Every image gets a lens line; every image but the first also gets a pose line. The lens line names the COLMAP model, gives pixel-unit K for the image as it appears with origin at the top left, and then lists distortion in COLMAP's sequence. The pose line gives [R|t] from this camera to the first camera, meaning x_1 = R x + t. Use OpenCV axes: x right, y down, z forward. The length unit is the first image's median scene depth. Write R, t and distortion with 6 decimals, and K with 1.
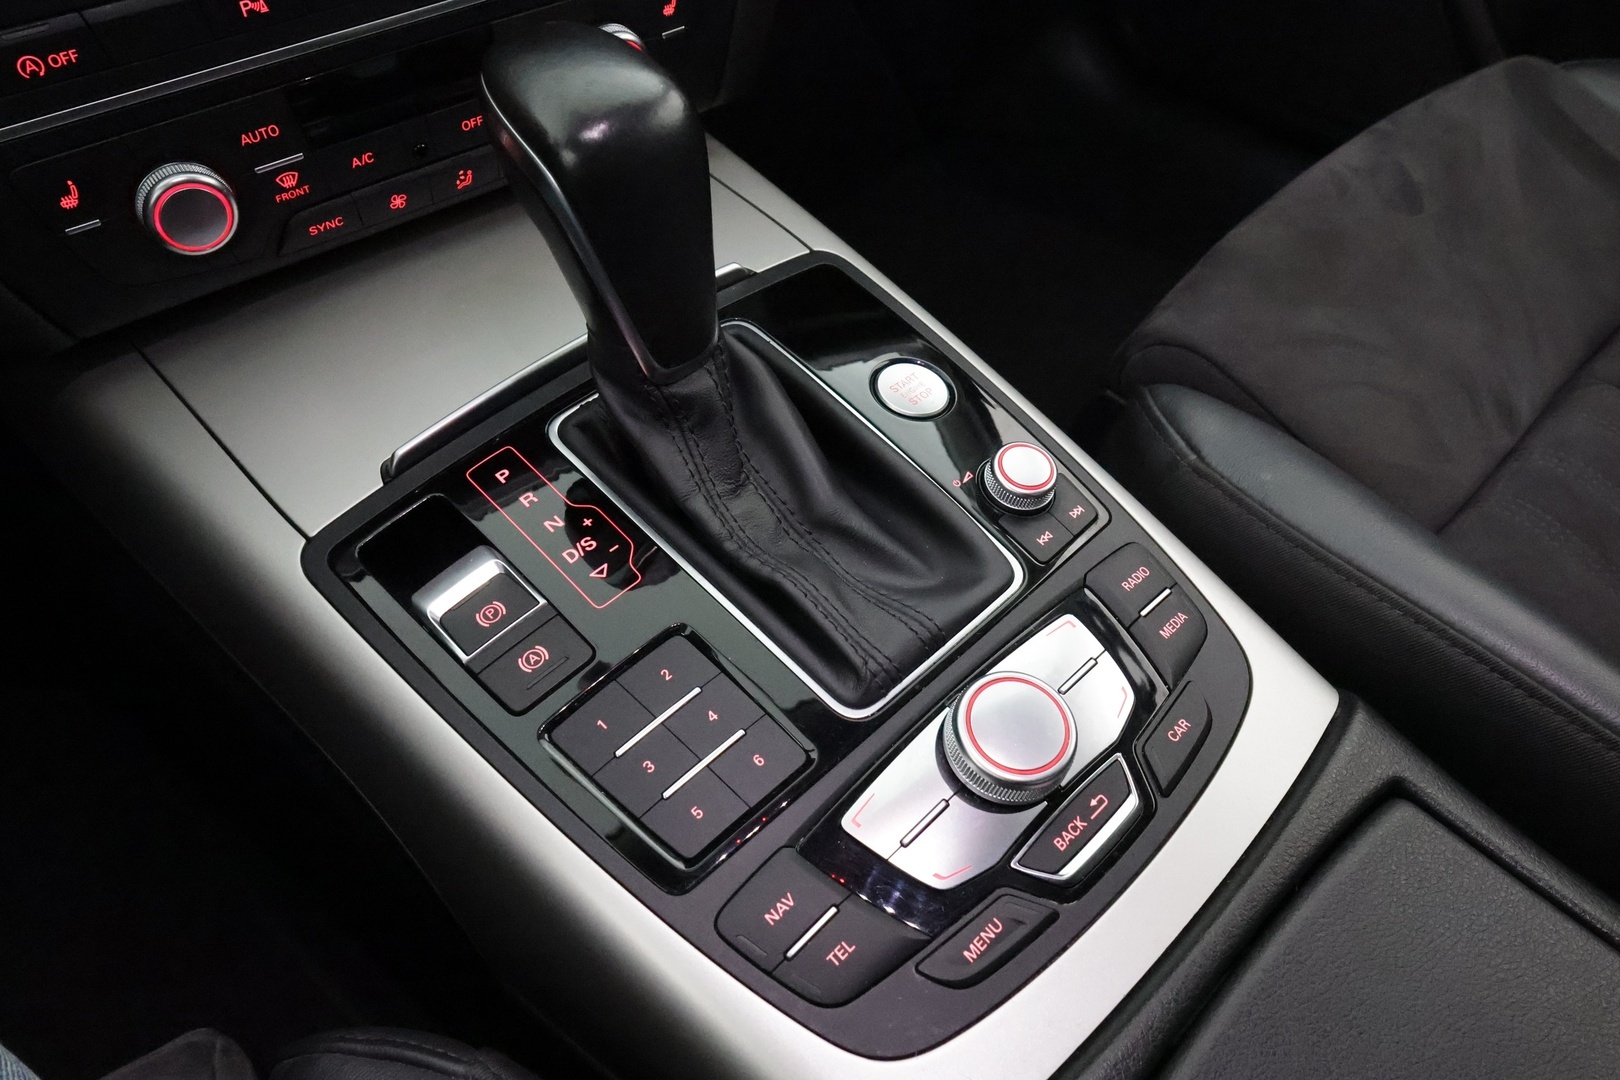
lens RADIAL K [[1170.7, 0, 805.3], [0, 1170.7, 540.8], [0, 0, 1]] dist [0.008656, -0.004518]
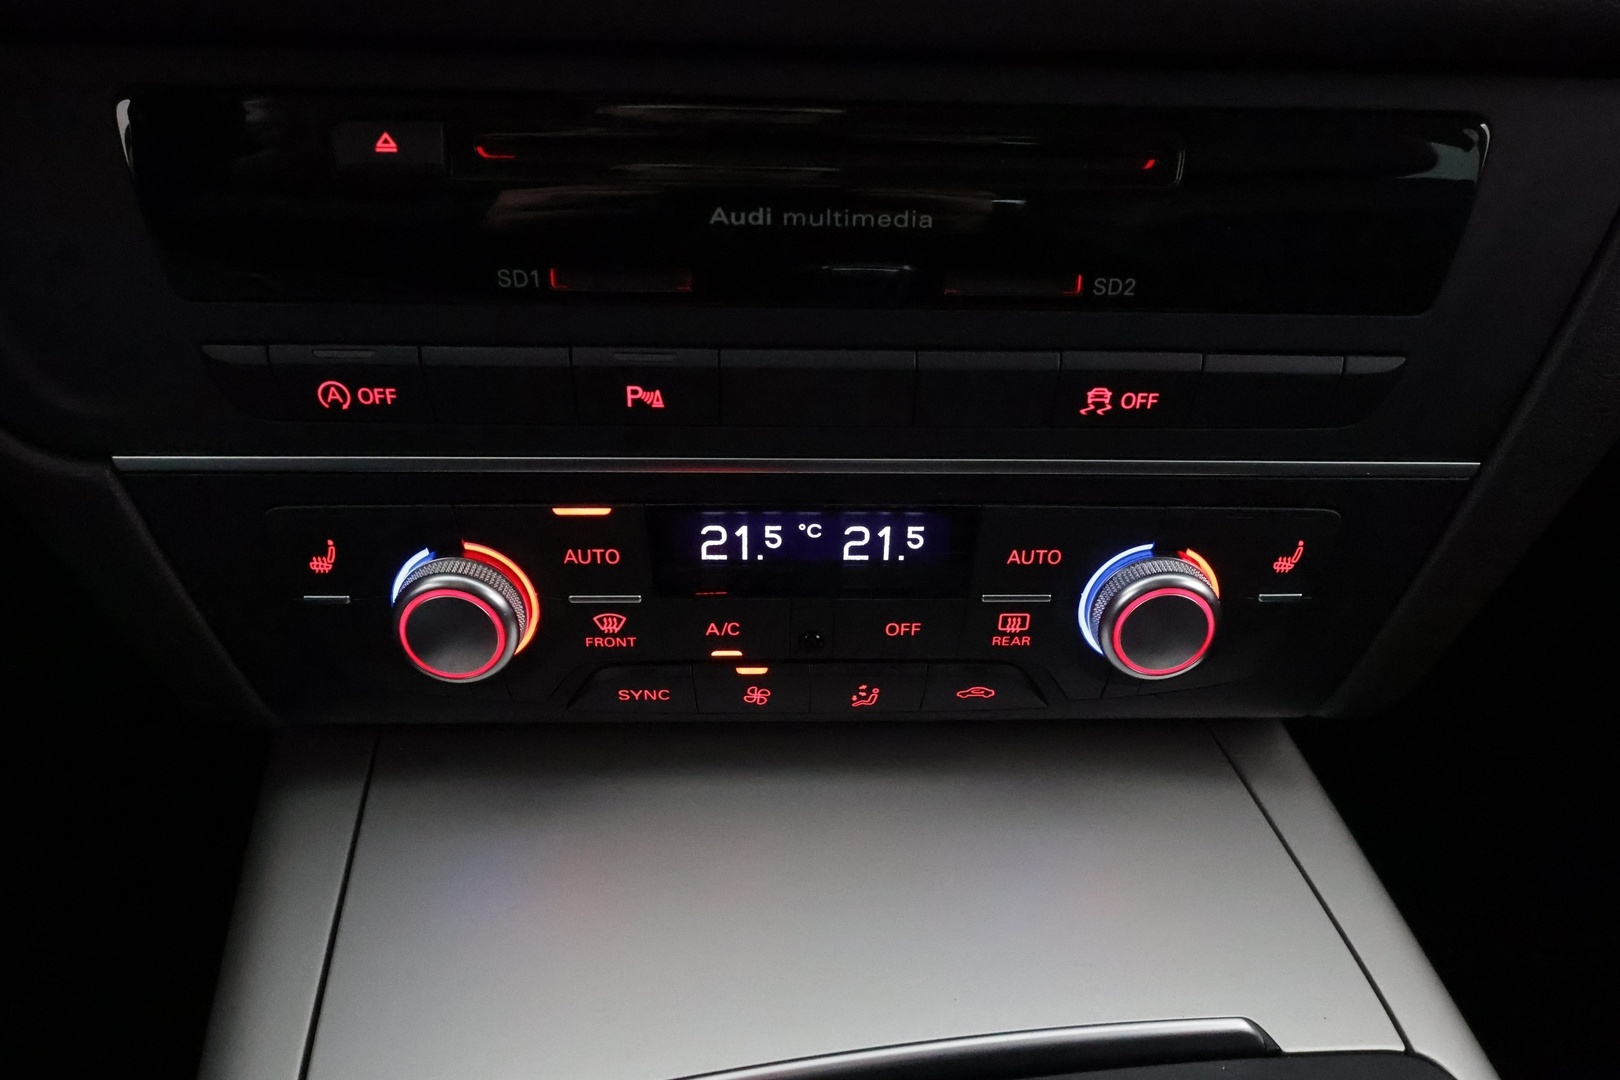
lens RADIAL K [[1170.7, 0, 804.2], [0, 1170.7, 534.0], [0, 0, 1]] dist [0.008656, -0.004518]
pose [[0.818558, 0.300109, -0.489793, -0.035630], [-0.442254, 0.873391, -0.203961, -0.287665], [0.366570, 0.383566, 0.847646, 0.487353]]
